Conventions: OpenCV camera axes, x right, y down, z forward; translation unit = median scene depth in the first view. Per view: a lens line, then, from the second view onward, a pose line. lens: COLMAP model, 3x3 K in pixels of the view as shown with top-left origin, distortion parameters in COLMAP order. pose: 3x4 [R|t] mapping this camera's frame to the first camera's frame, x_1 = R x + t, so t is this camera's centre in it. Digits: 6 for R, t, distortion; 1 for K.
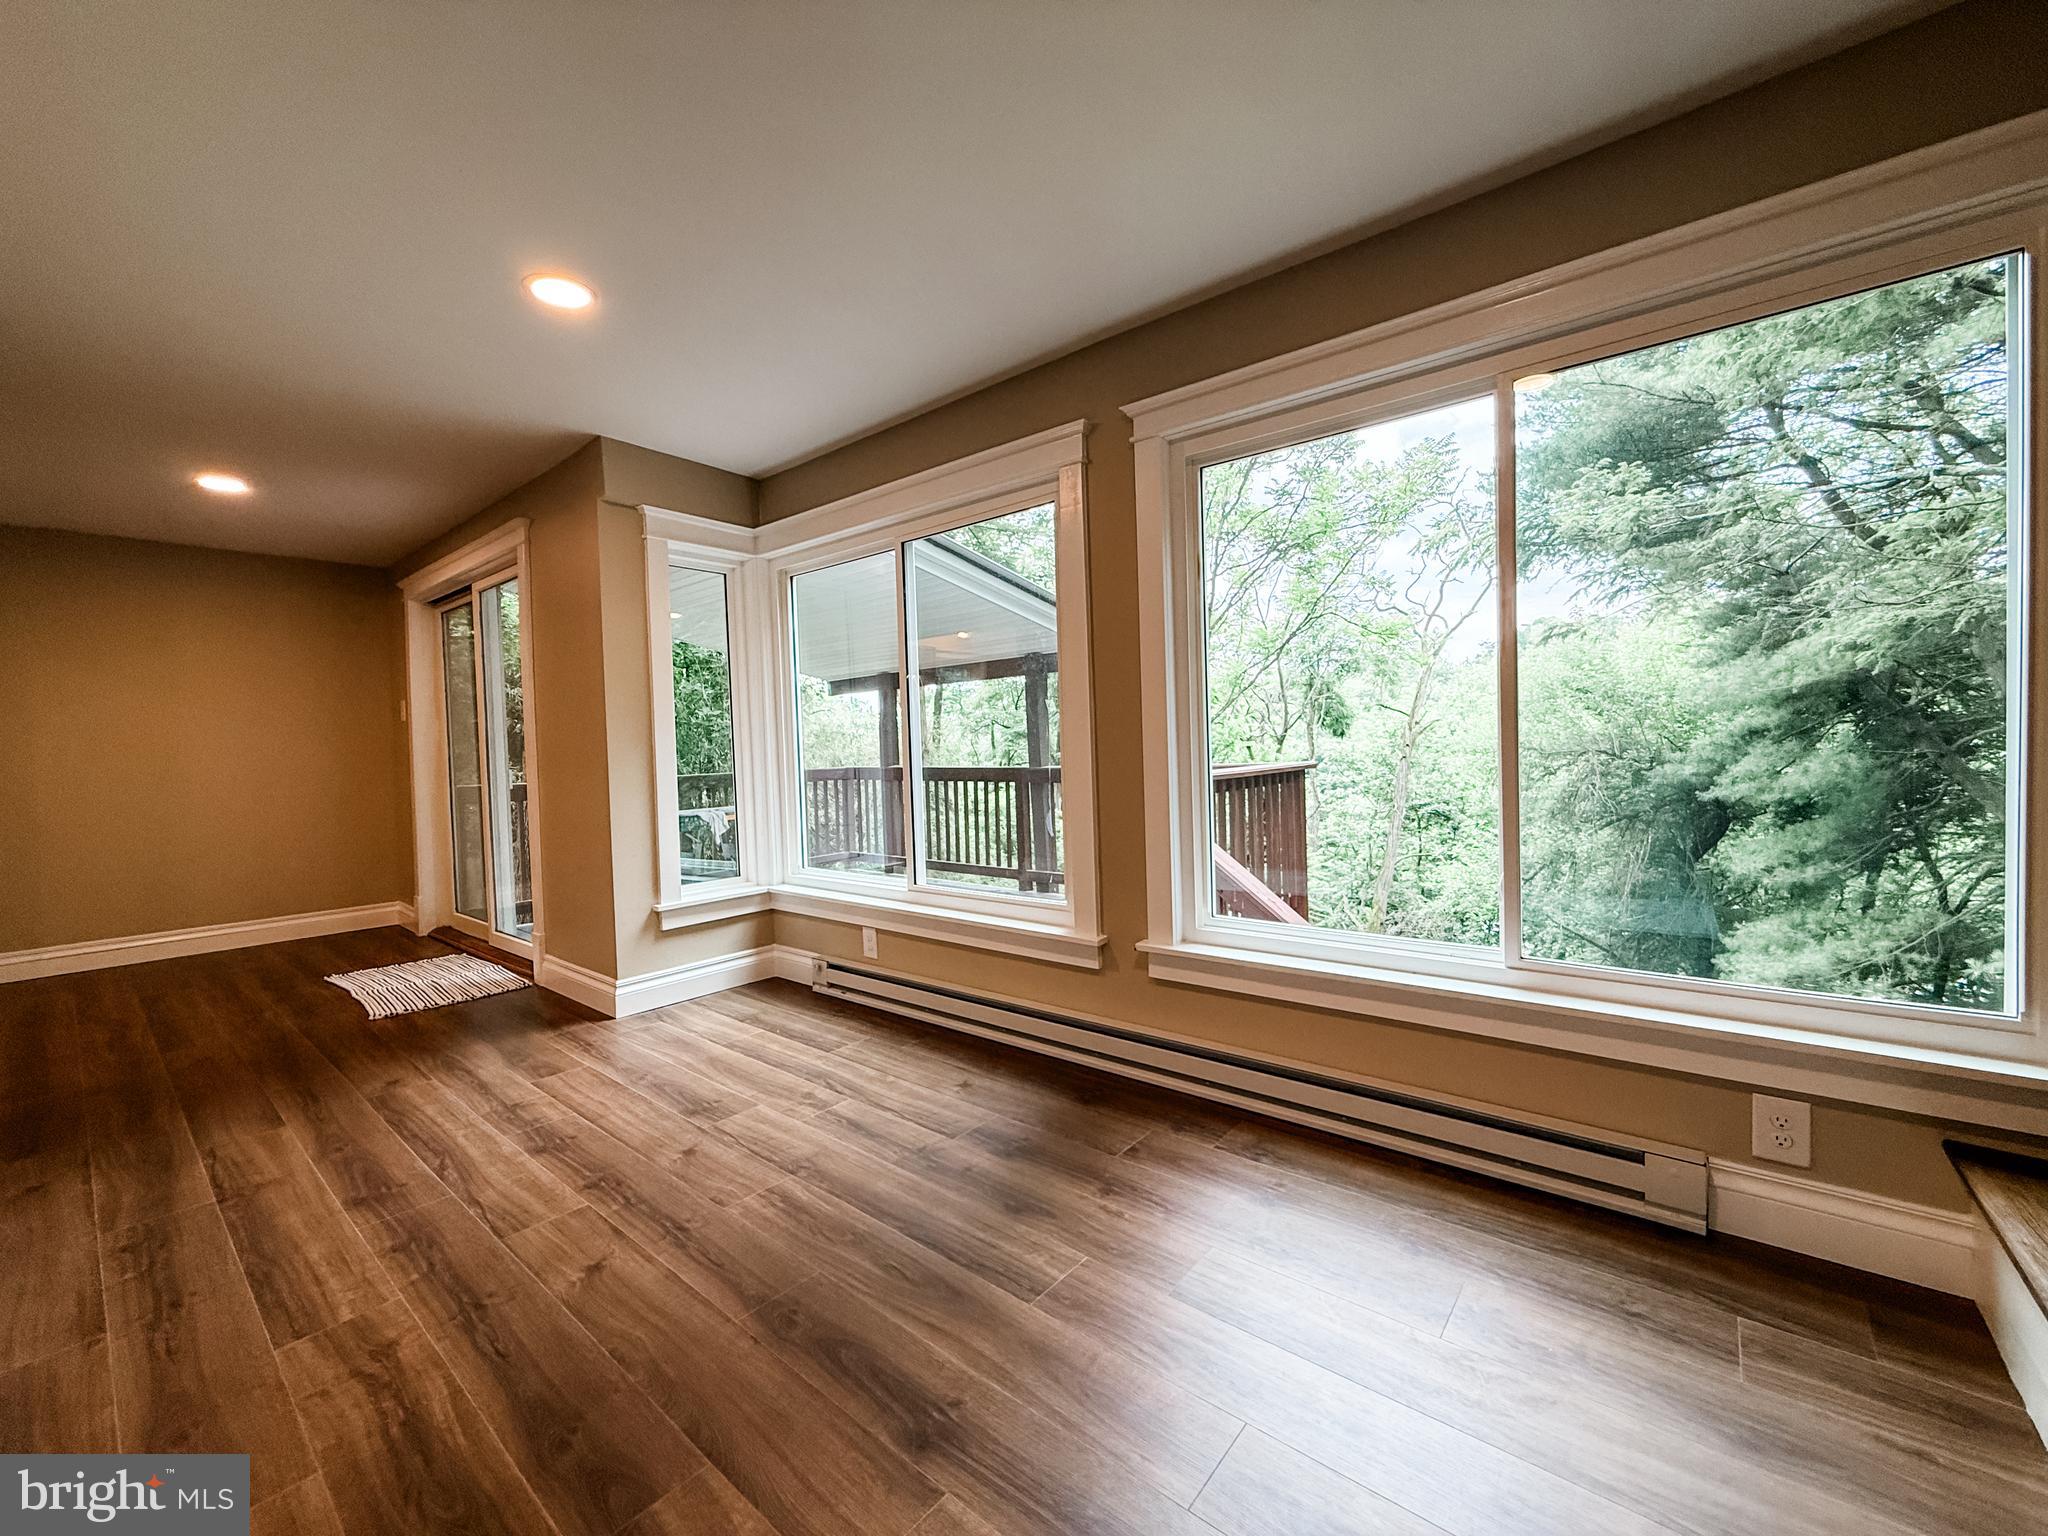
lens RADIAL K [[817.9, 0, 1020.9], [0, 817.9, 763.6], [0, 0, 1]] dist [0.000050, -0.000161]
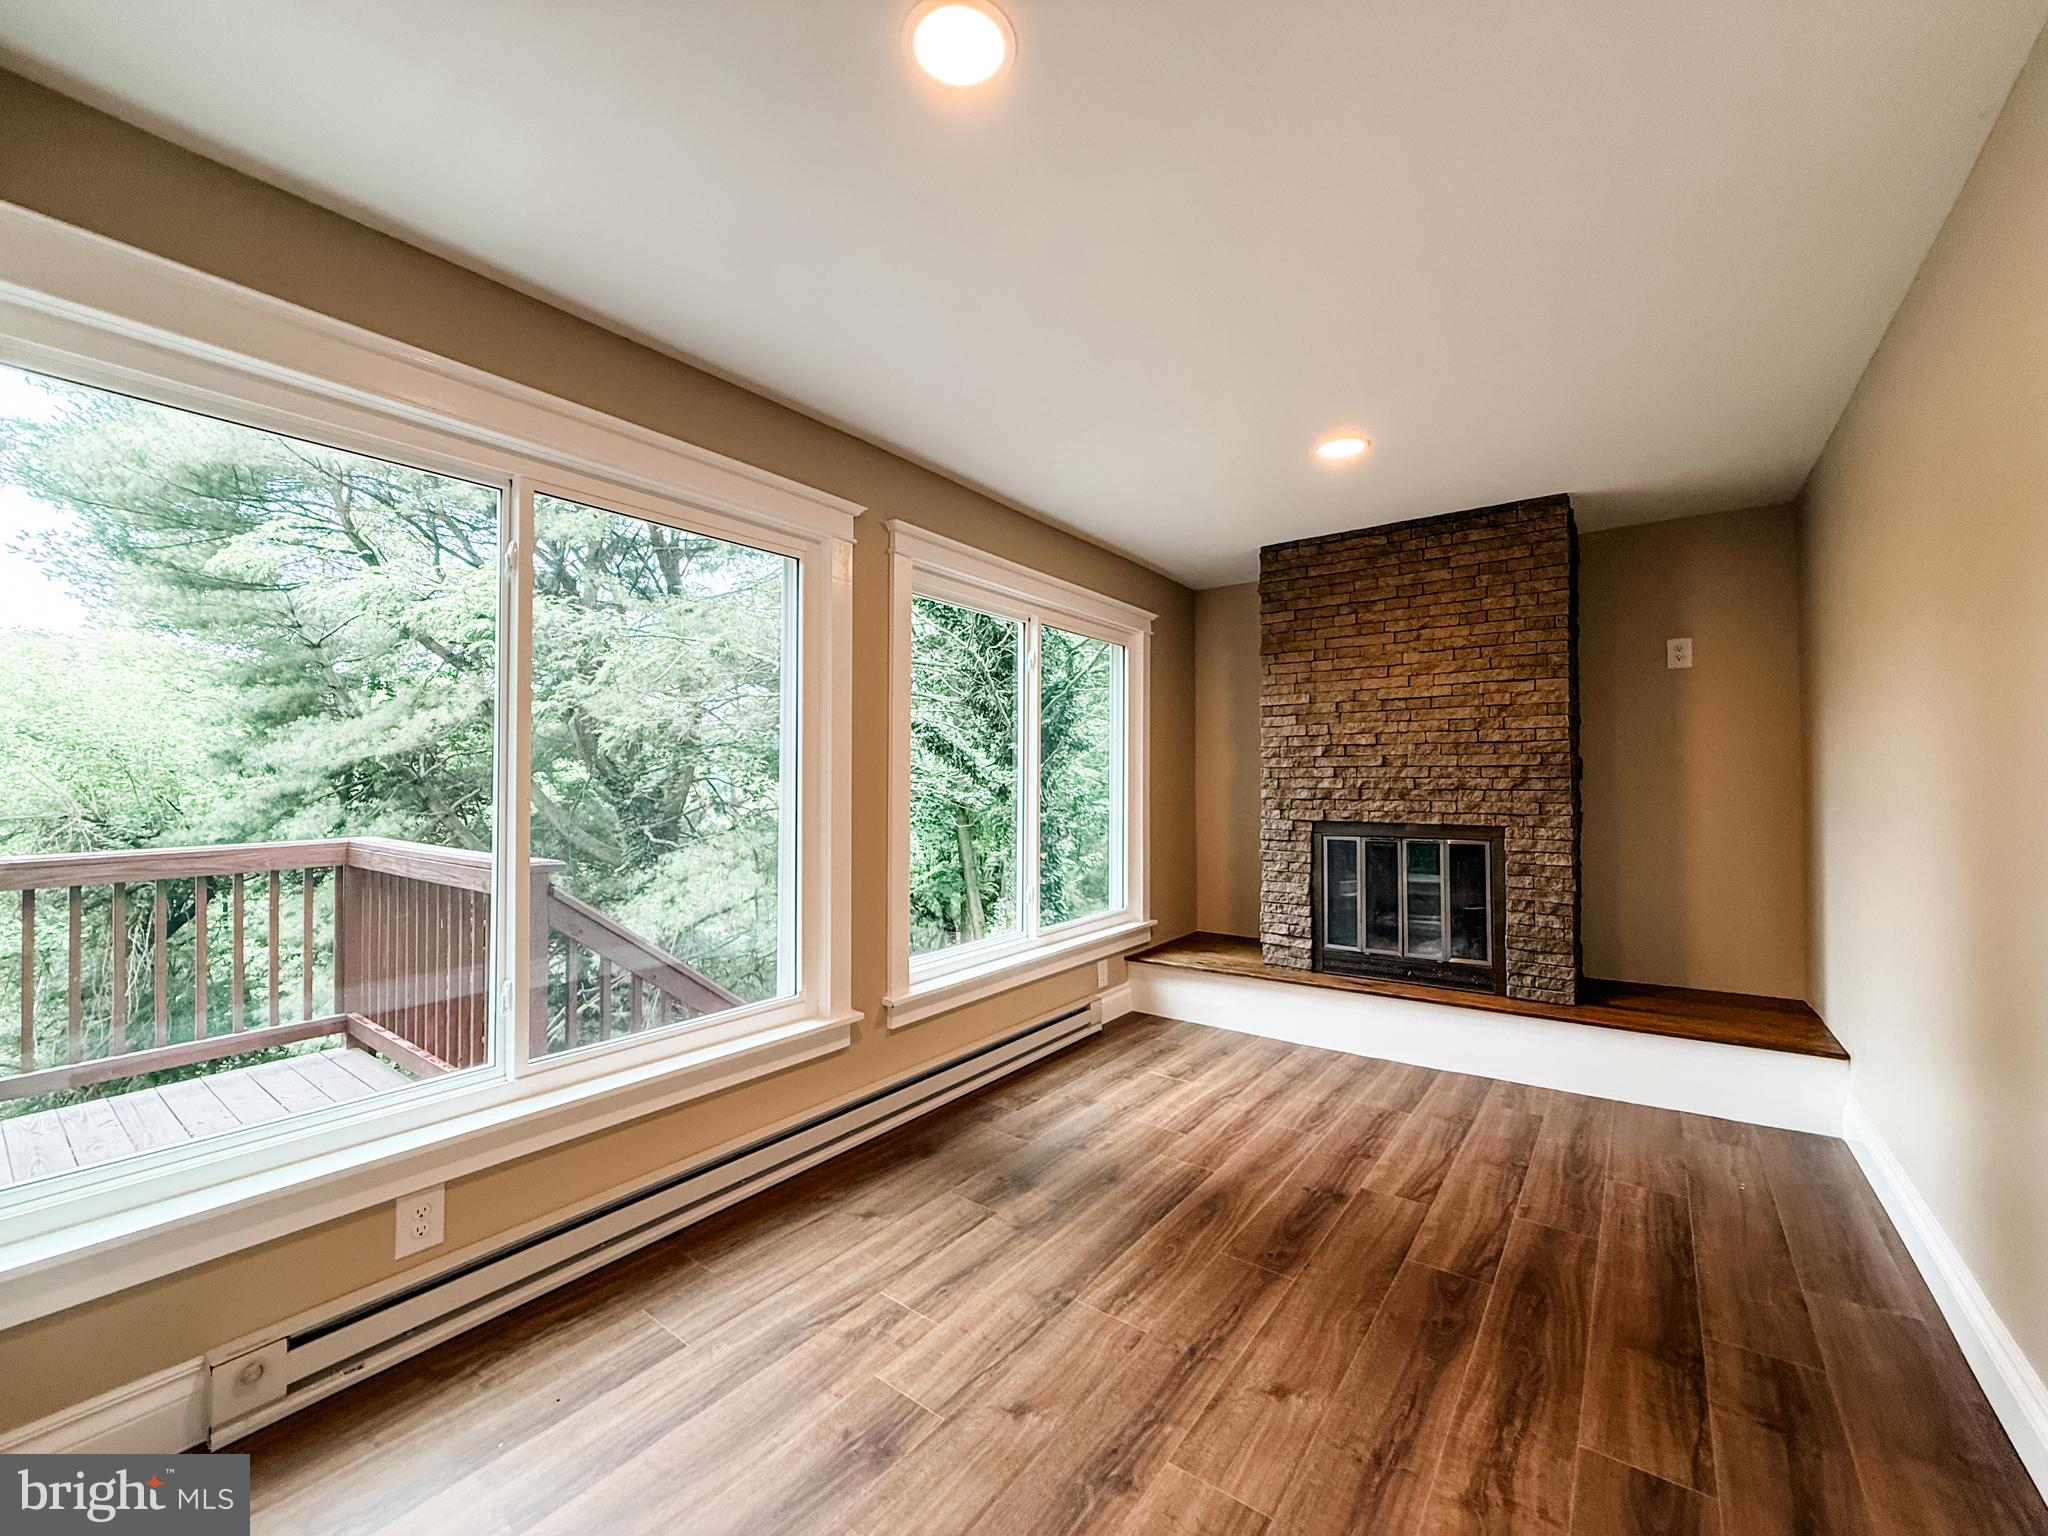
lens RADIAL K [[817.9, 0, 1017.4], [0, 817.9, 767.0], [0, 0, 1]] dist [0.000050, -0.000161]
pose [[-0.043873, 0.044356, 0.998052, -1.217910], [0.025862, 0.998730, -0.043249, -0.052103], [-0.998702, 0.023914, -0.044965, 1.095496]]
